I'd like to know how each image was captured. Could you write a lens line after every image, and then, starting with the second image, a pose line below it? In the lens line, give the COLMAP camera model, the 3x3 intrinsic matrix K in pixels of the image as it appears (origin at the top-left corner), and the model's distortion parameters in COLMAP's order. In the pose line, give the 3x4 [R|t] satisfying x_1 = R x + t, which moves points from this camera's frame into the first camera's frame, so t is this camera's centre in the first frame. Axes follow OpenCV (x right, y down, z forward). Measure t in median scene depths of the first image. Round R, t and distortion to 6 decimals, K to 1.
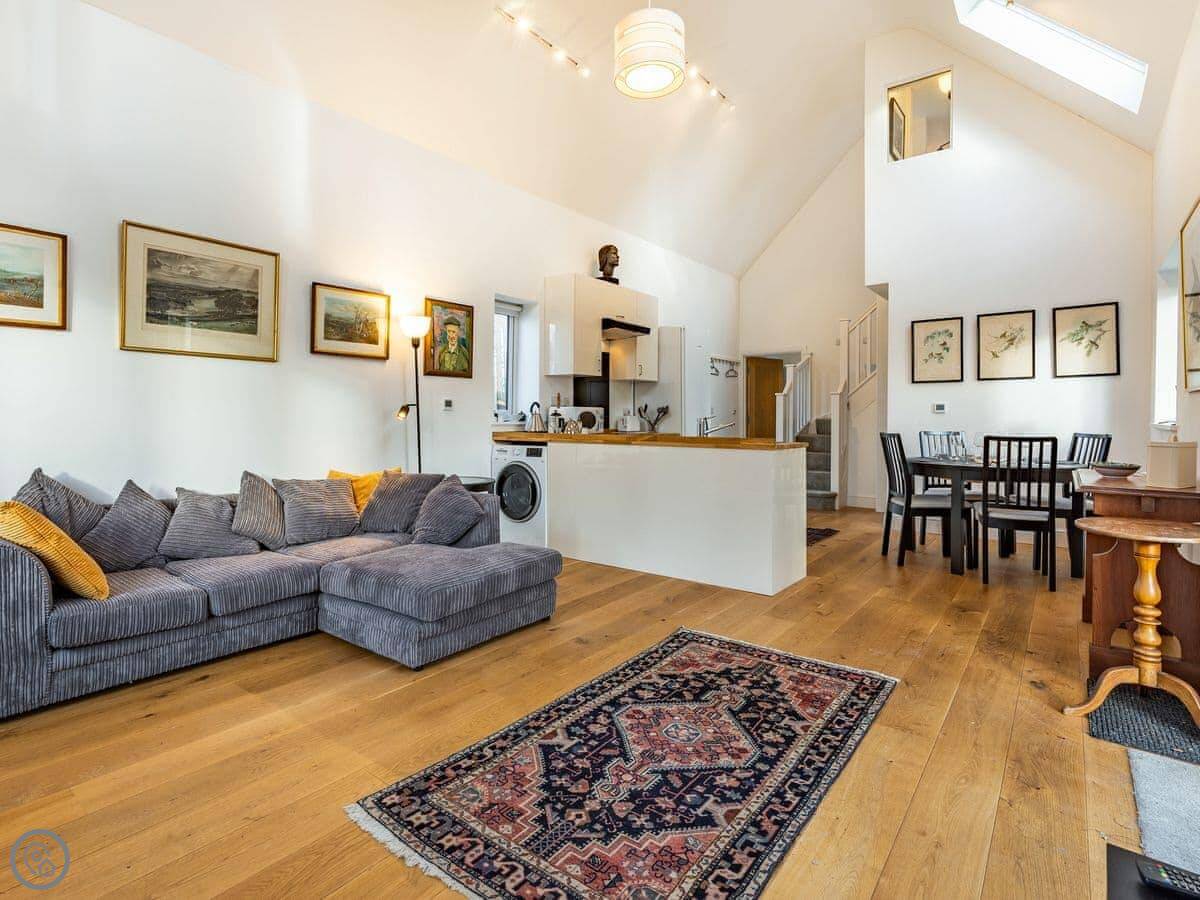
lens RADIAL K [[604.5, 0, 607.0], [0, 604.5, 419.4], [0, 0, 1]] dist [-0.002657, -0.000436]
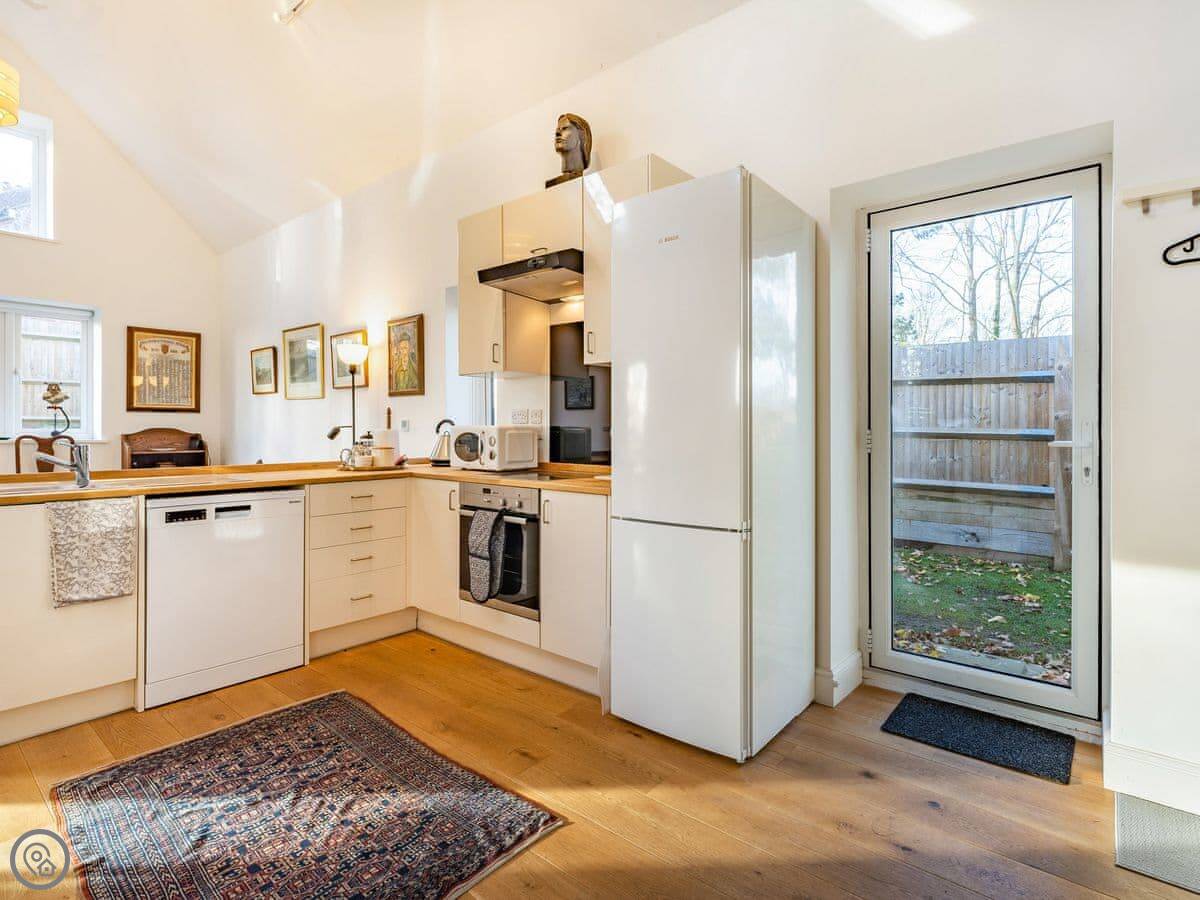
lens RADIAL K [[606.4, 0, 642.2], [0, 606.4, 431.8], [0, 0, 1]] dist [0.000118, 0.000983]
pose [[-0.021077, 0.005903, -0.999760, 1.450513], [-0.006177, 0.999963, 0.006034, -0.046311], [0.999759, 0.006302, -0.021040, 2.936228]]
